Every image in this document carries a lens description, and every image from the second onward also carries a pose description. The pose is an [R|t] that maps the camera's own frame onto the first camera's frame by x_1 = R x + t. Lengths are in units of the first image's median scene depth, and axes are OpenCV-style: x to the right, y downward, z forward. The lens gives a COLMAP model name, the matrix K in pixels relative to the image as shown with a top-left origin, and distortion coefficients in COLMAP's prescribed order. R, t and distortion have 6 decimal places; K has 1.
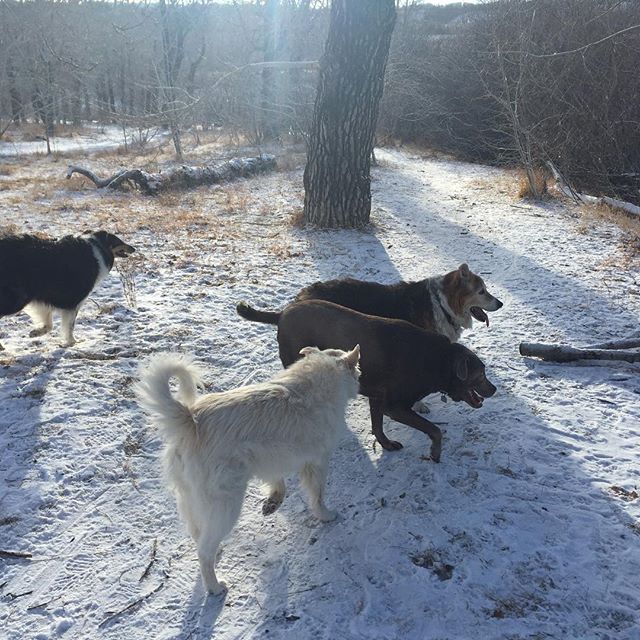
lens RADIAL K [[627.8, 0, 320.0], [0, 627.8, 320.0], [0, 0, 1]] dist [0.008591, -0.012207]
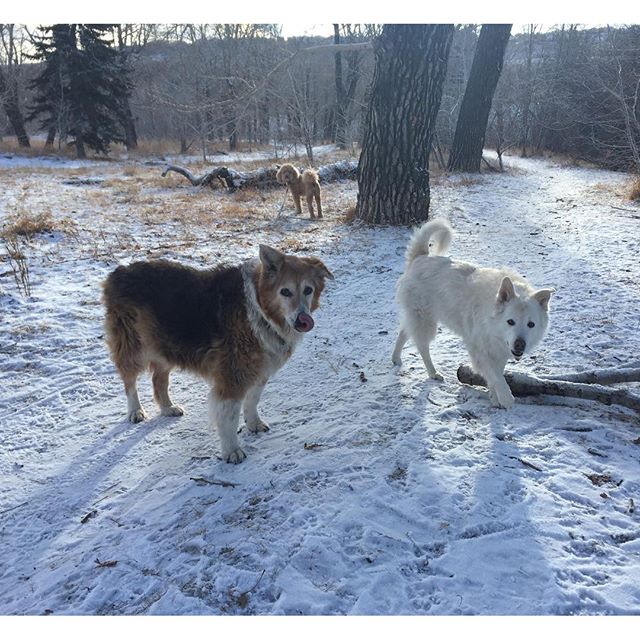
lens RADIAL K [[627.8, 0, 320.0], [0, 627.8, 320.0], [0, 0, 1]] dist [0.008591, -0.012207]
pose [[0.984697, 0.044656, -0.168459, 0.094953], [-0.045496, 0.998964, -0.001125, -0.002636], [0.168234, 0.008772, 0.985708, 0.088516]]
